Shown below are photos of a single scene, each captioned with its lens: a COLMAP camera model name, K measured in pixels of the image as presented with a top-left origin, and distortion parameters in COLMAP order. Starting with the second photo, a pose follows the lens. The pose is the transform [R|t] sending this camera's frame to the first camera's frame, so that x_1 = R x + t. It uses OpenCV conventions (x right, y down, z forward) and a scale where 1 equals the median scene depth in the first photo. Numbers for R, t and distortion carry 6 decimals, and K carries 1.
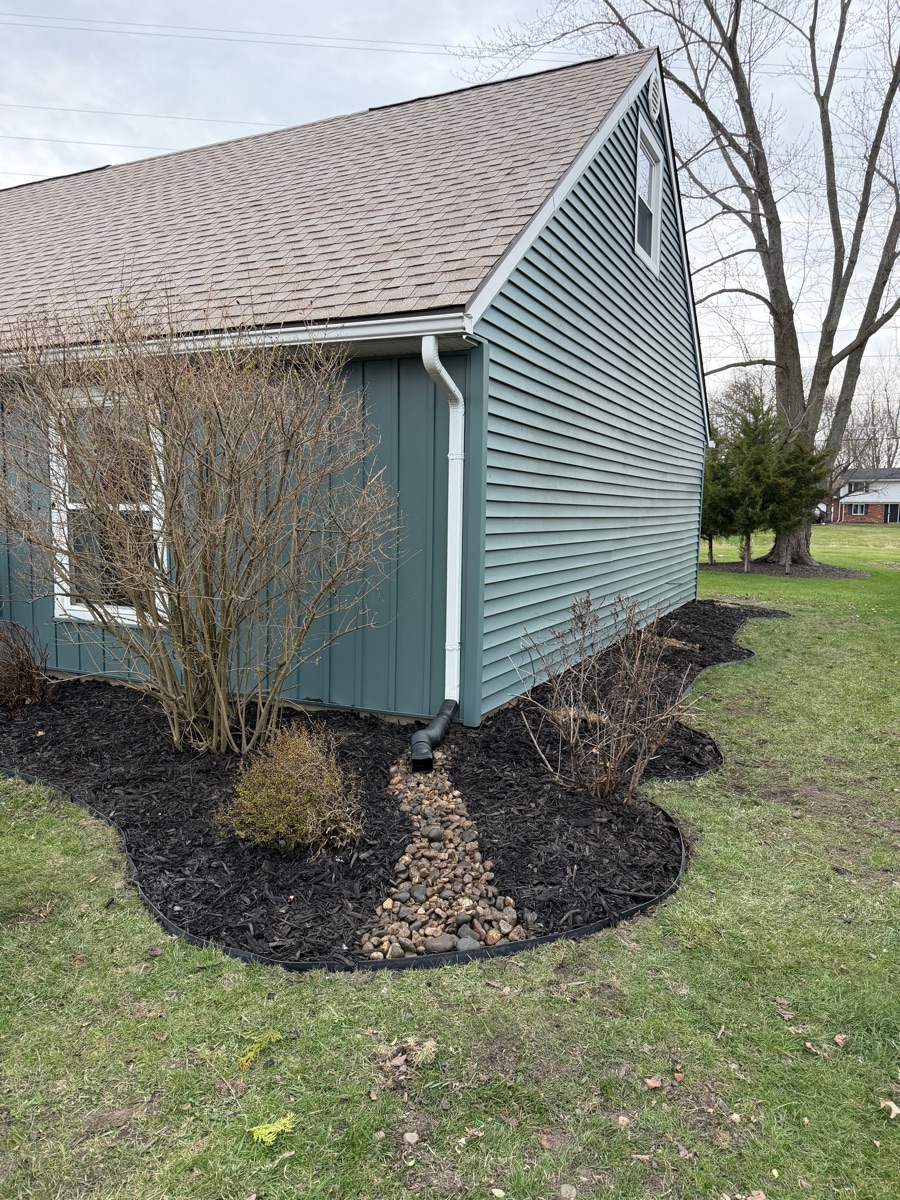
lens RADIAL K [[842.4, 0, 444.9], [0, 842.4, 601.5], [0, 0, 1]] dist [0.004436, -0.046408]
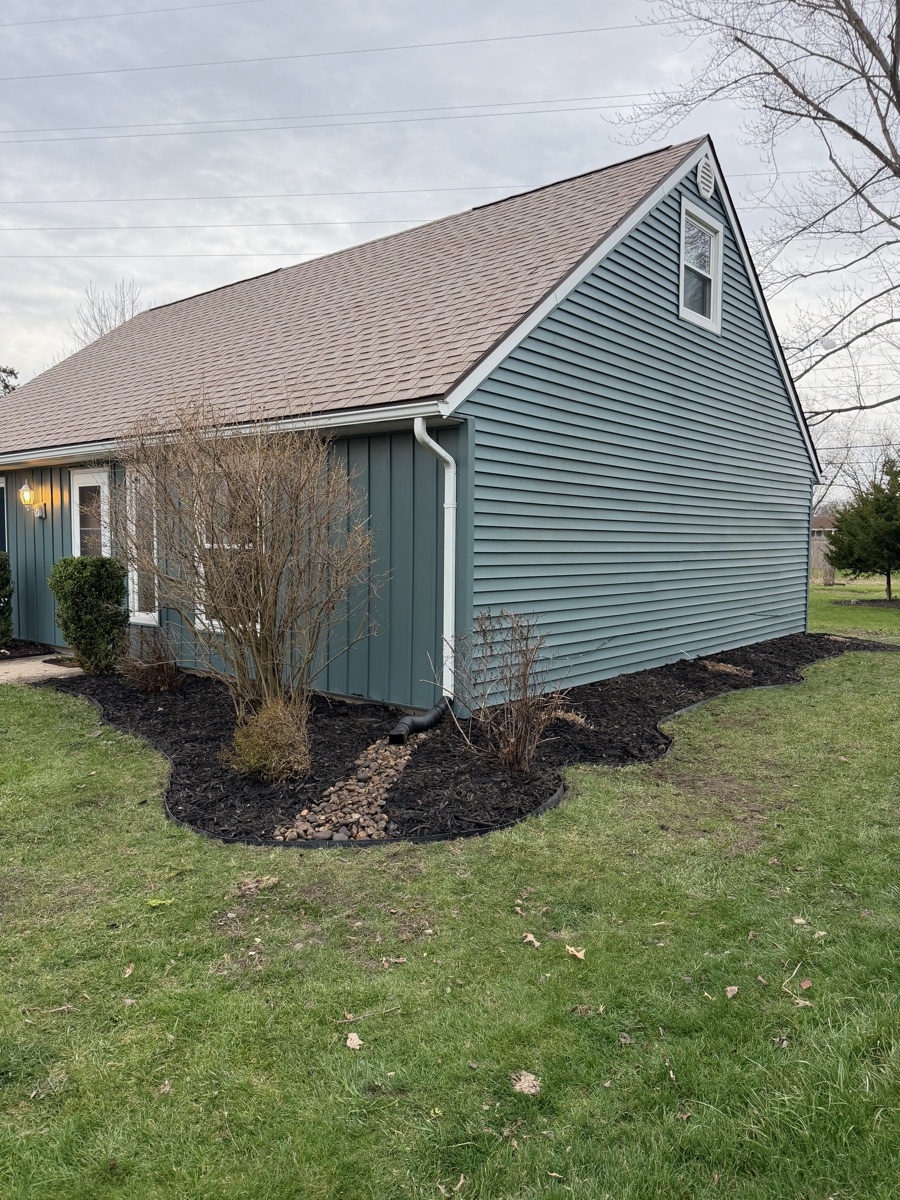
lens RADIAL K [[842.4, 0, 451.3], [0, 842.4, 591.5], [0, 0, 1]] dist [0.004436, -0.046408]
pose [[0.970157, 0.007902, -0.242347, 0.463077], [-0.020787, 0.998500, -0.050655, 0.034061], [0.241583, 0.054181, 0.968866, -0.340048]]
